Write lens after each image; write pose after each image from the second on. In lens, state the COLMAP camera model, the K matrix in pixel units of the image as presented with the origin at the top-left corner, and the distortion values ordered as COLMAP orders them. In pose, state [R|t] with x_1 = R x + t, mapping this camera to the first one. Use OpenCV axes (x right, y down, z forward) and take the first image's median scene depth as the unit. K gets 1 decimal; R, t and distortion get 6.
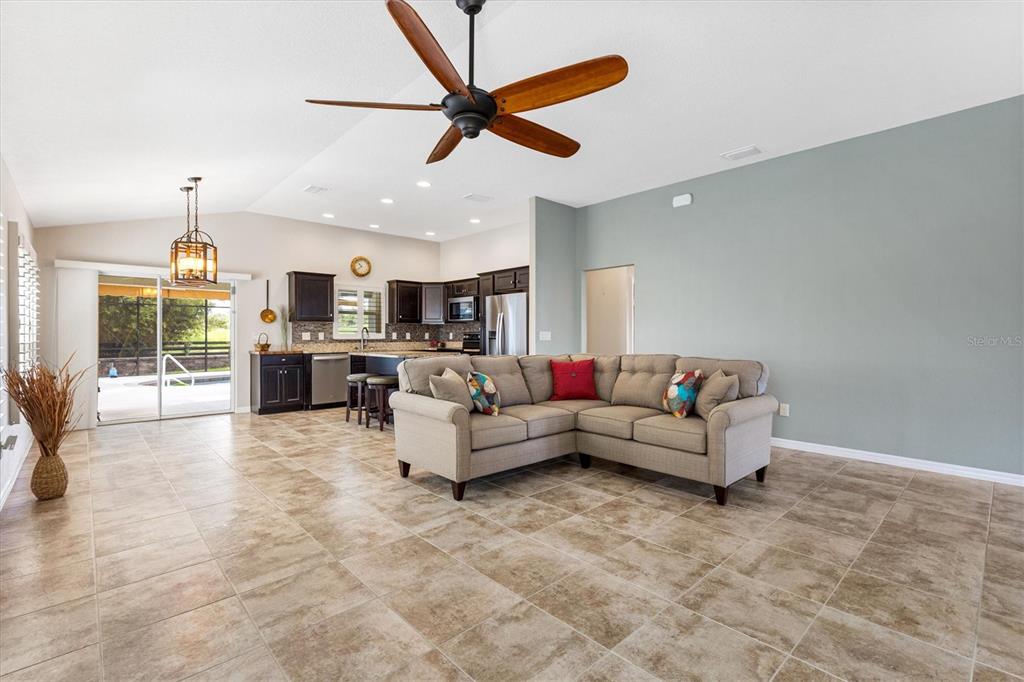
lens RADIAL K [[460.9, 0, 511.7], [0, 460.9, 337.0], [0, 0, 1]] dist [0.006995, -0.001110]
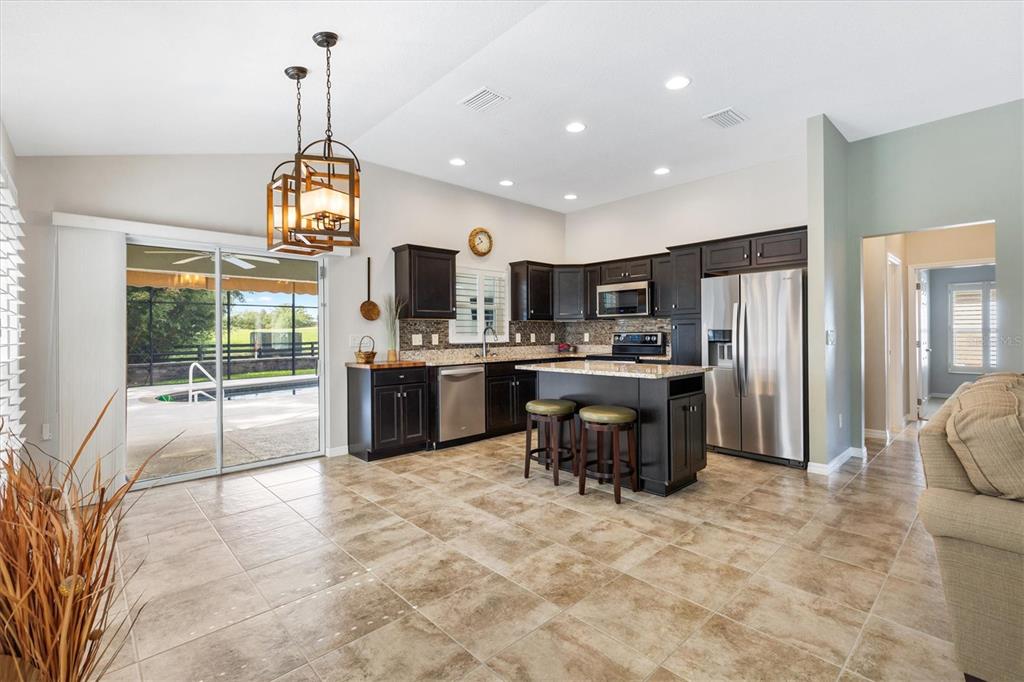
lens RADIAL K [[460.9, 0, 516.3], [0, 460.9, 337.9], [0, 0, 1]] dist [0.006995, -0.001110]
pose [[0.999949, -0.008878, 0.004809, -0.434804], [0.008852, 0.999946, 0.005518, -0.010894], [-0.004858, -0.005475, 0.999973, 0.441600]]
